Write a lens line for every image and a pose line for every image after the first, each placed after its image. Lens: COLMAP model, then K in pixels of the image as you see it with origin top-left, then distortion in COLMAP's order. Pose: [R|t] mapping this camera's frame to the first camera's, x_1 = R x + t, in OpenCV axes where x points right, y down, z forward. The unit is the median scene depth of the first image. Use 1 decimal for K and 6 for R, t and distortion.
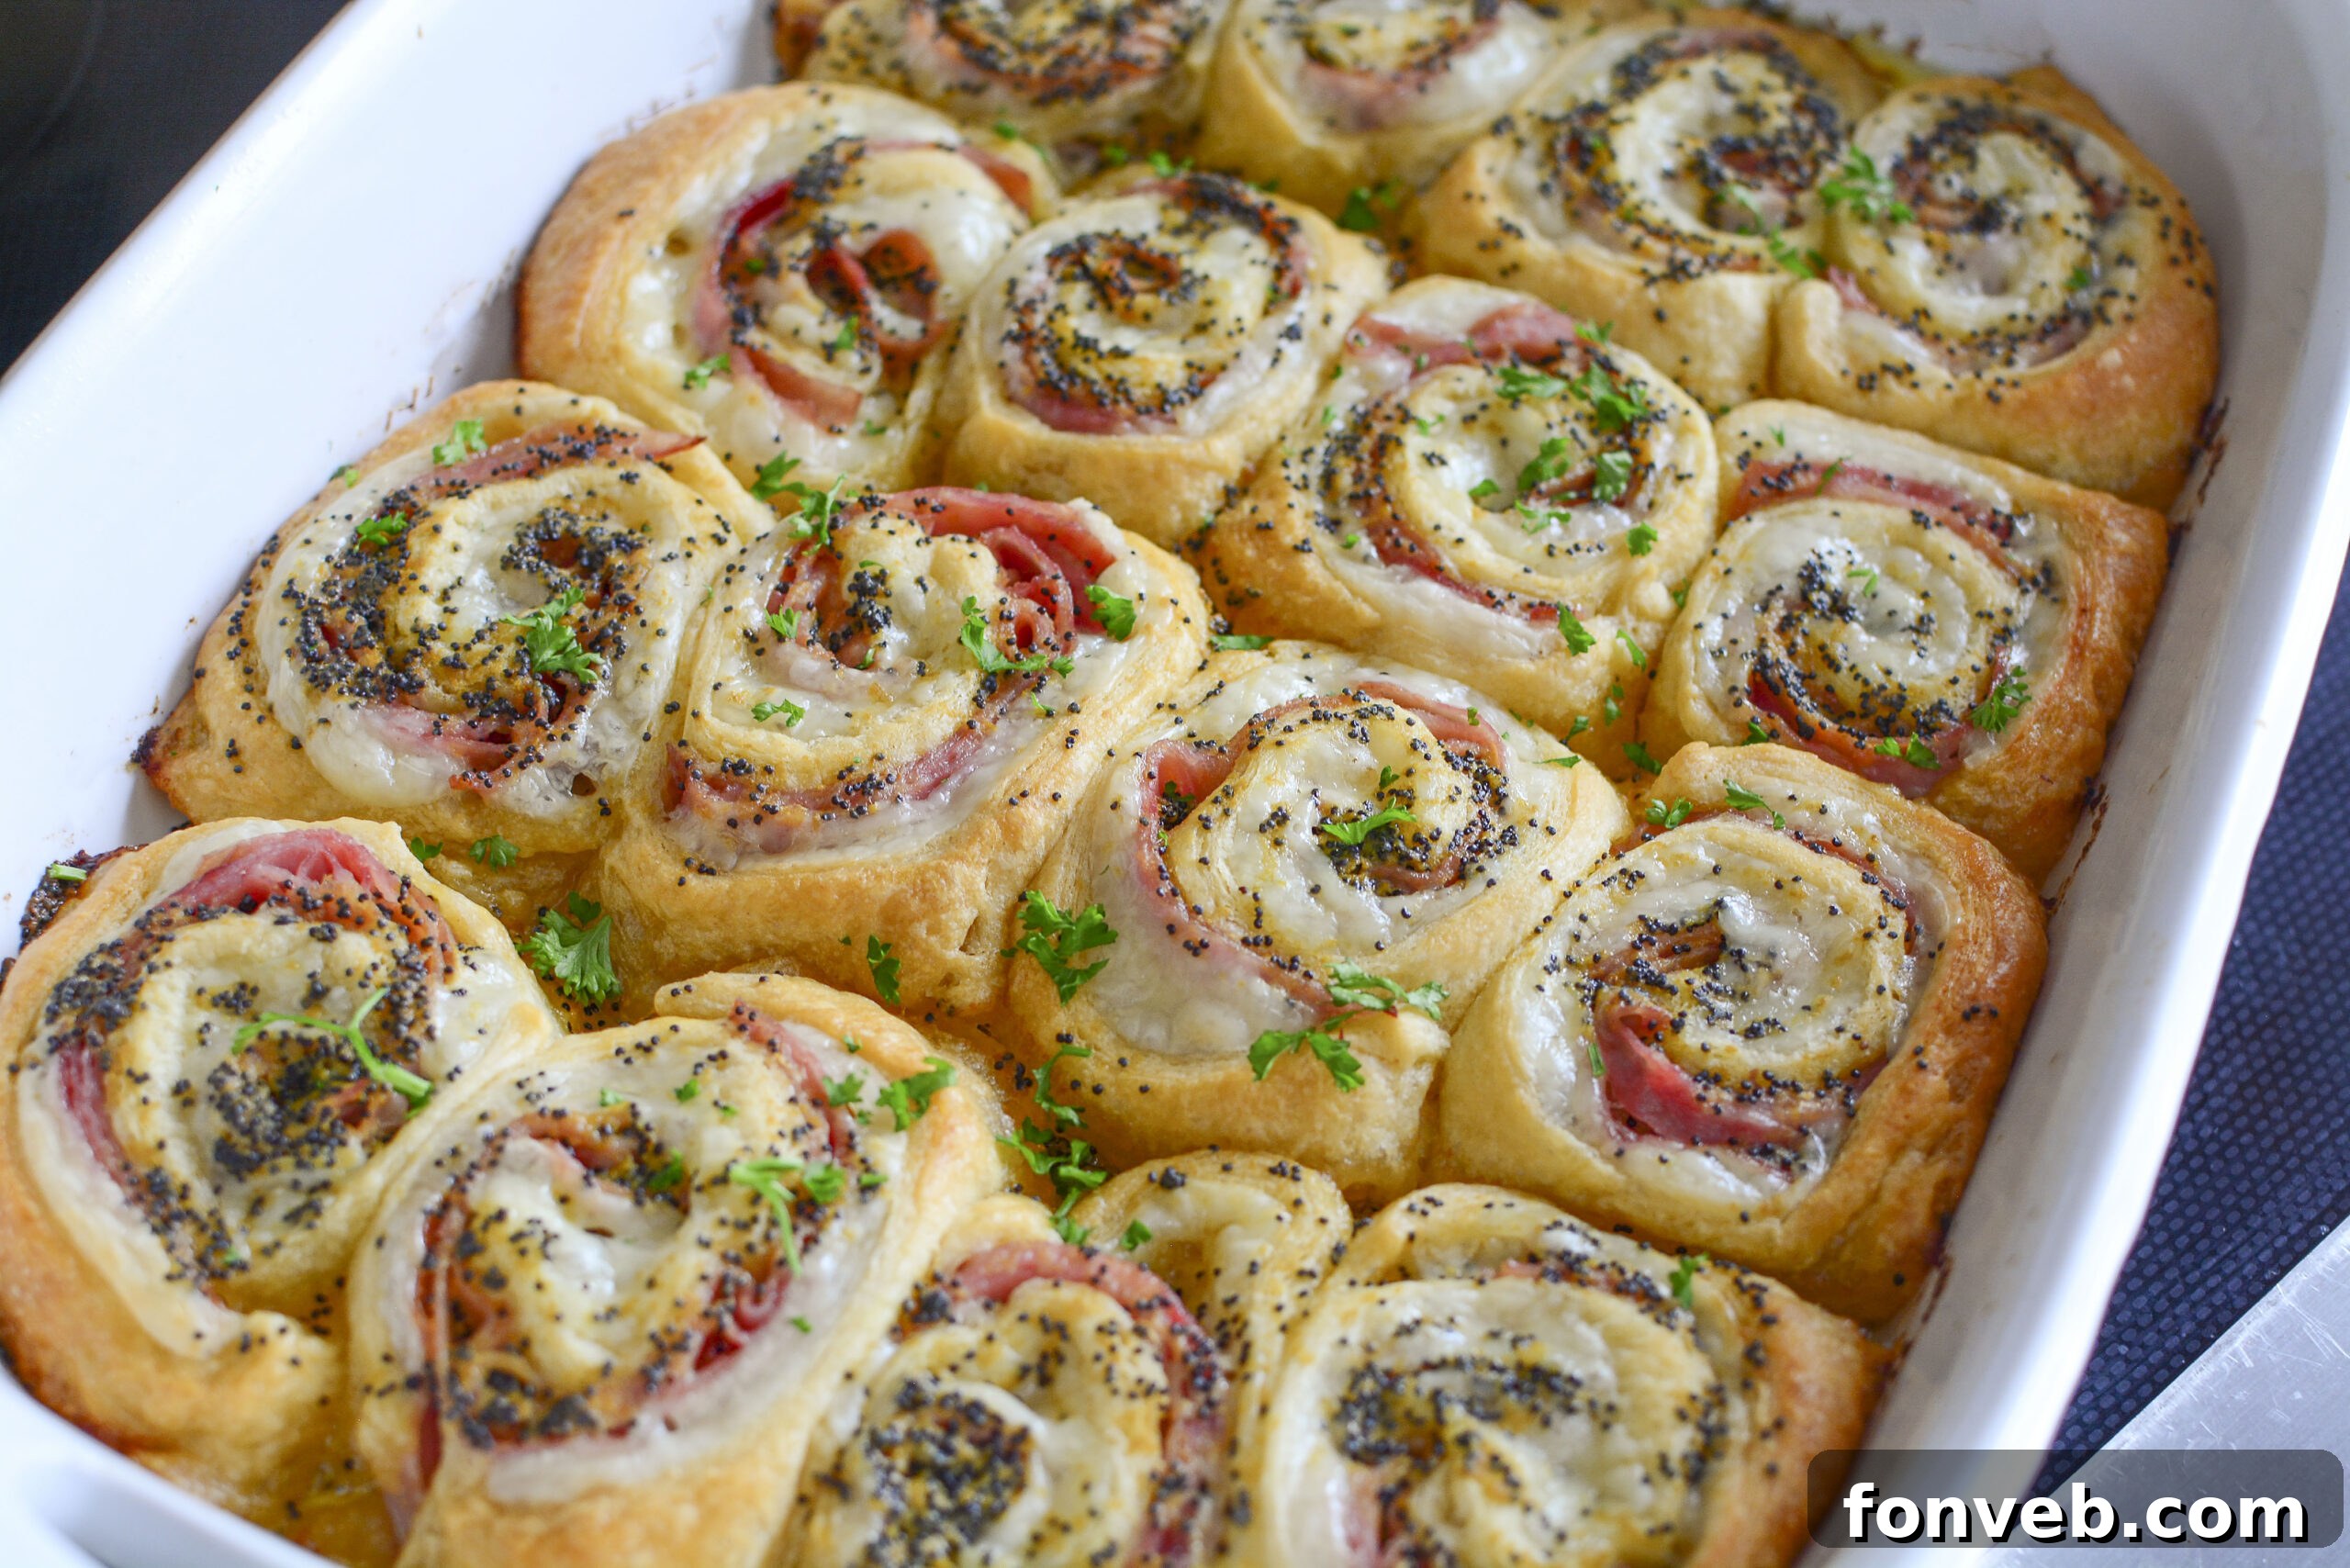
lens RADIAL K [[3668.3, 0, 1175.0], [0, 3668.3, 784.0], [0, 0, 1]] dist [-0.233344, 0.205111]
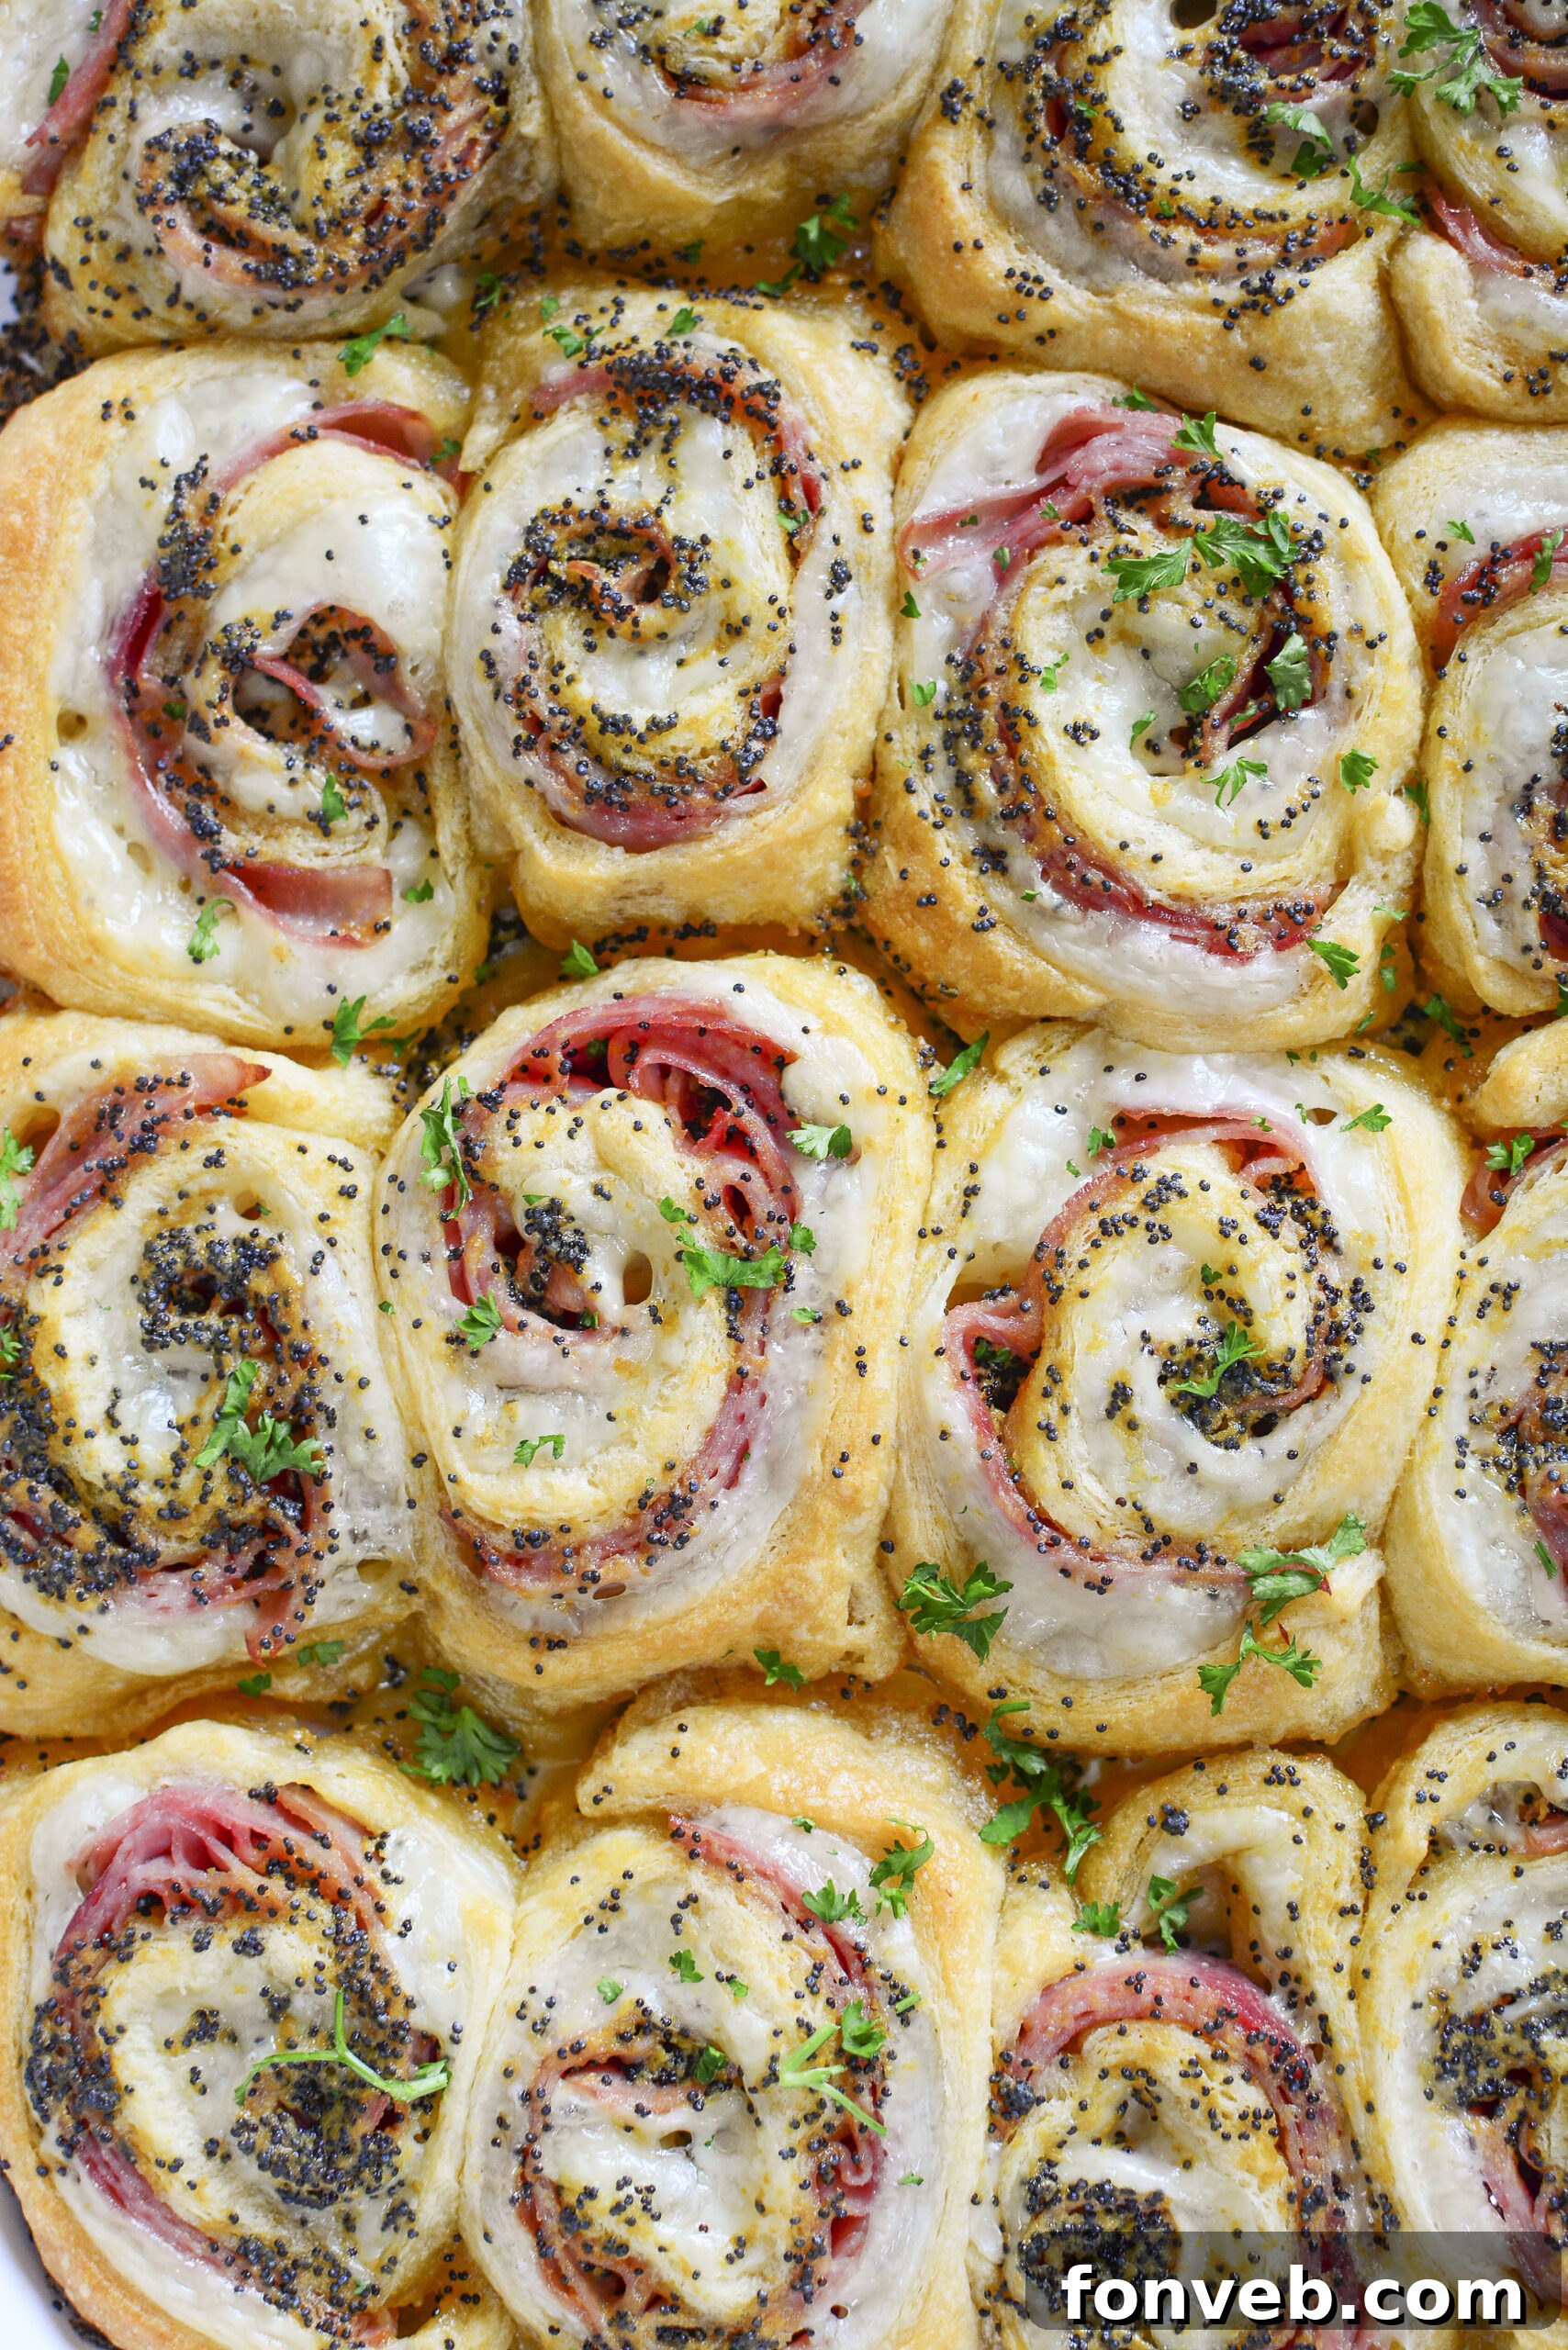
lens RADIAL K [[3668.3, 0, 784.0], [0, 3668.3, 1175.0], [0, 0, 1]] dist [-0.233344, 0.205111]
pose [[0.921034, -0.368945, -0.124806, 0.082807], [0.363290, 0.698264, 0.616805, -0.600917], [-0.140420, -0.613439, 0.777159, 0.347545]]
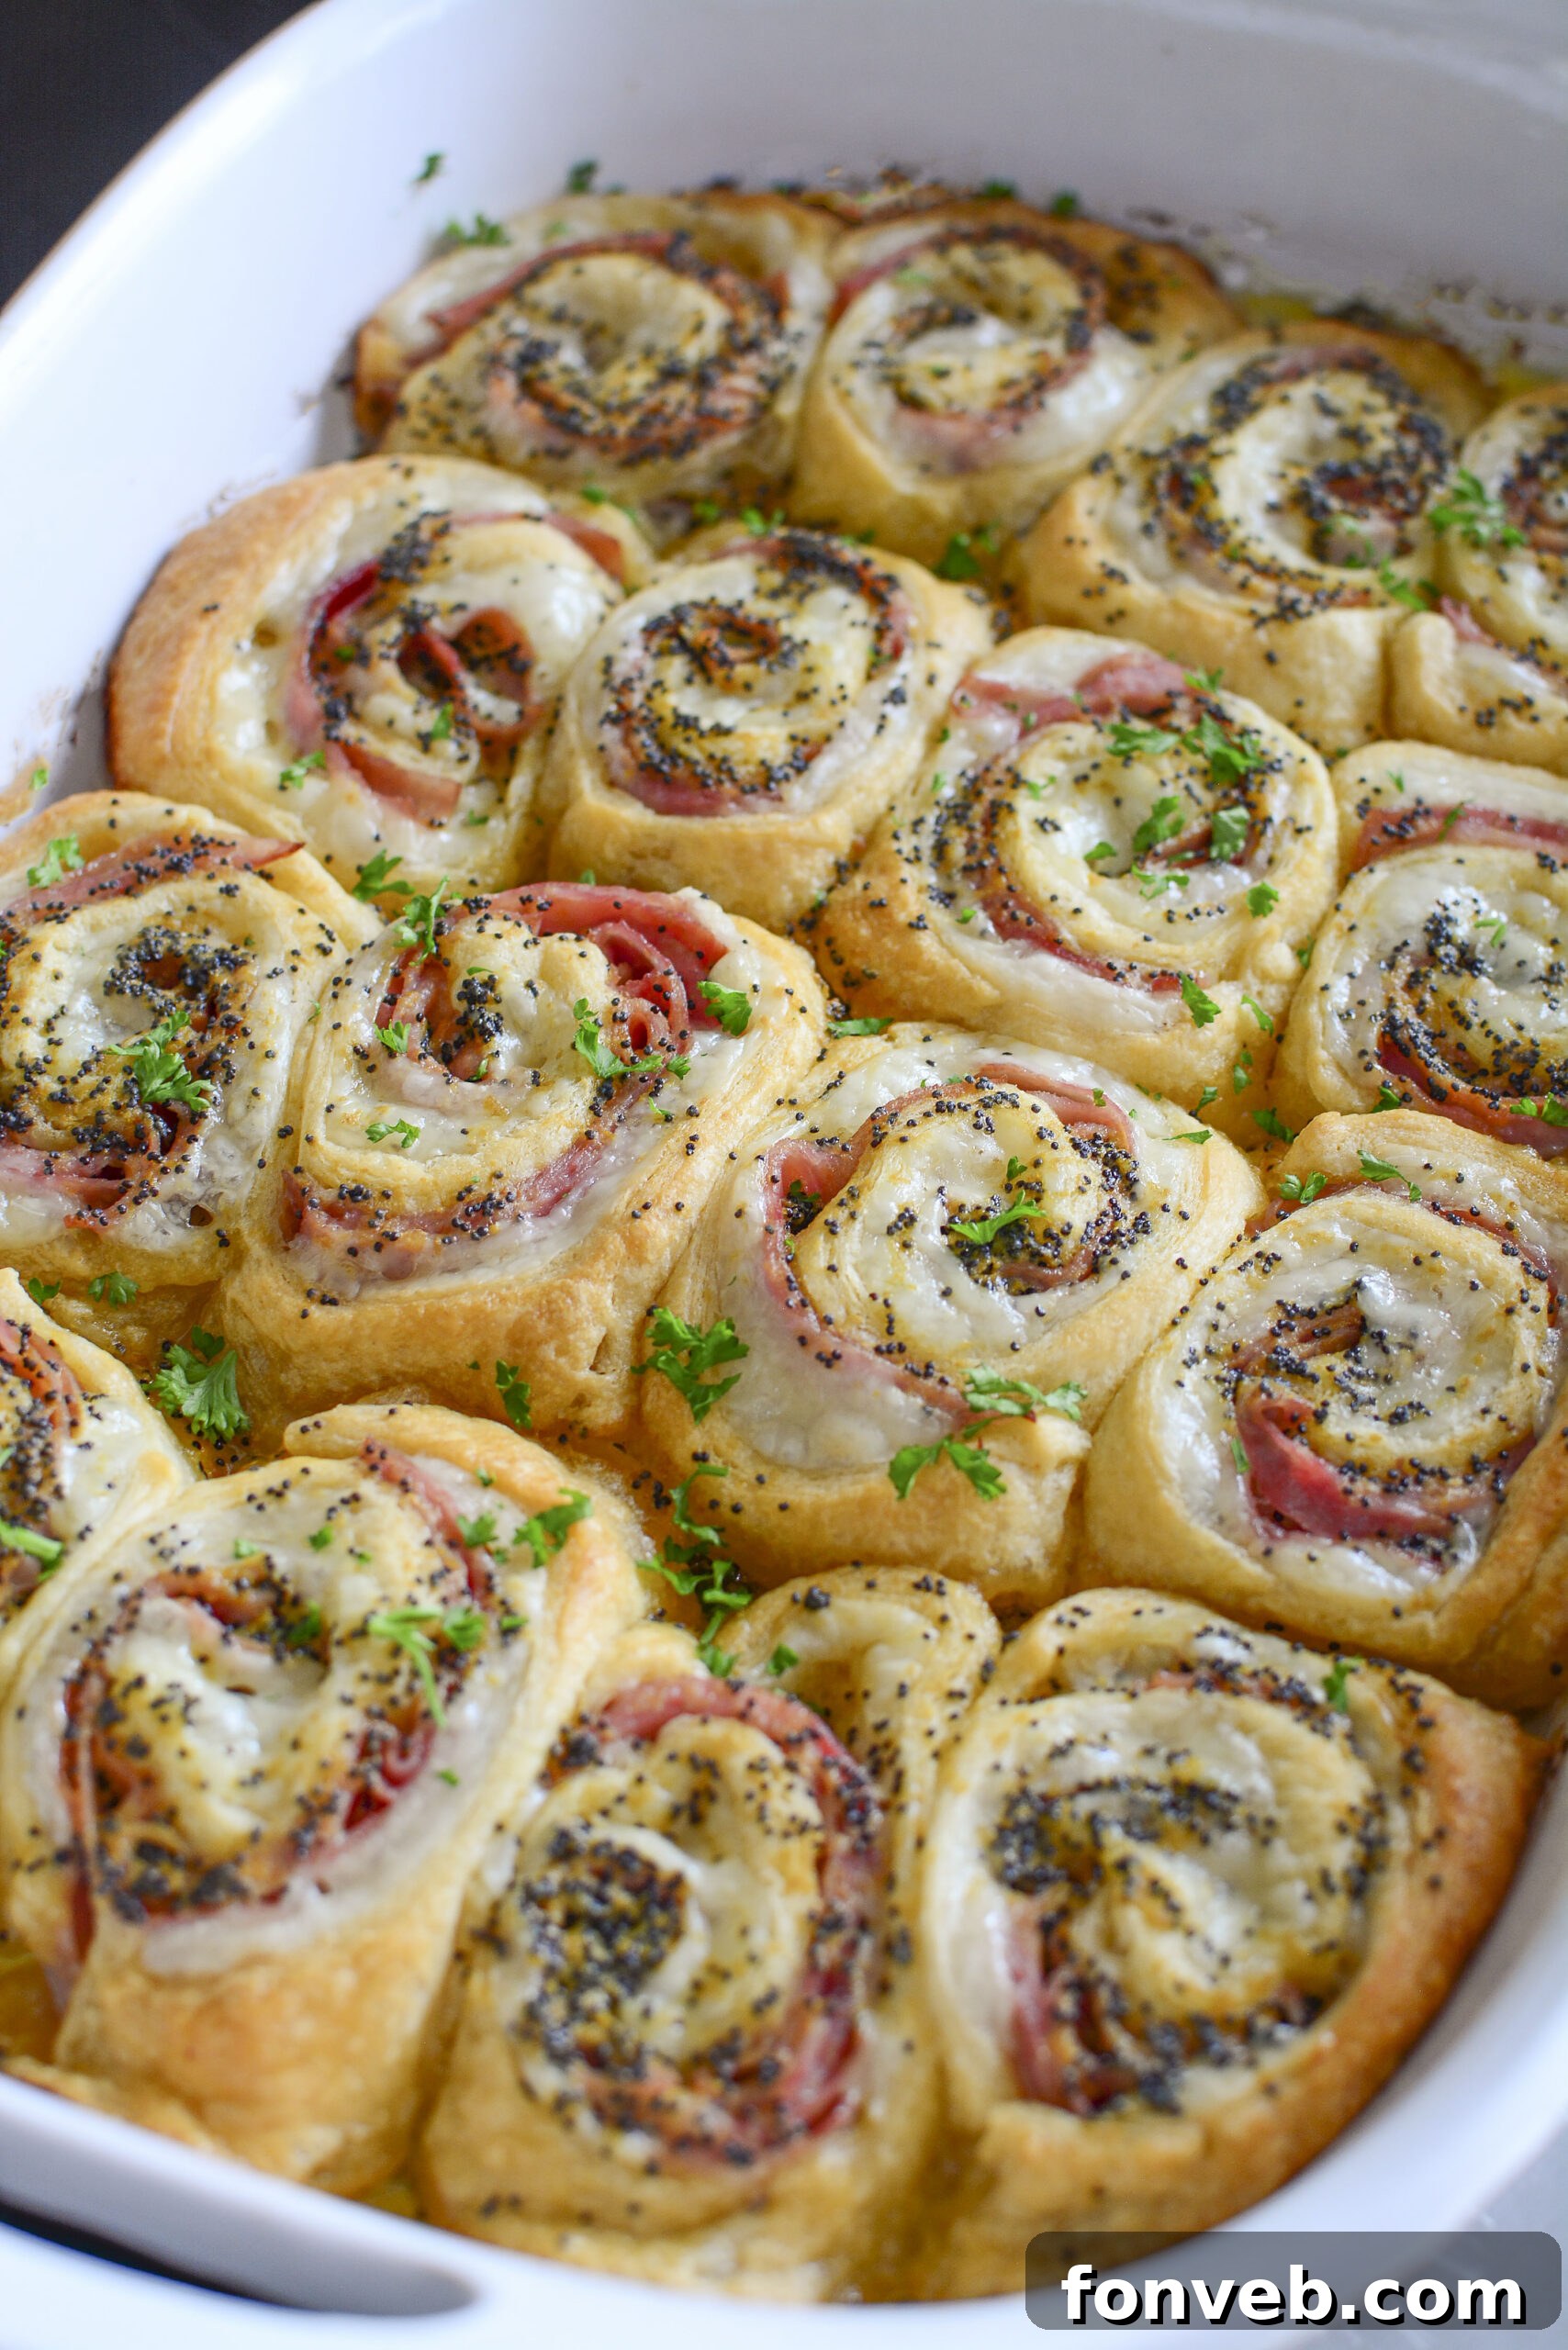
lens RADIAL K [[3668.3, 0, 784.0], [0, 3668.3, 1175.0], [0, 0, 1]] dist [-0.233344, 0.205111]
pose [[0.998576, -0.052219, -0.010936, 0.006837], [0.052705, 0.997345, 0.050241, -0.053020], [0.008284, -0.050746, 0.998677, 0.017882]]
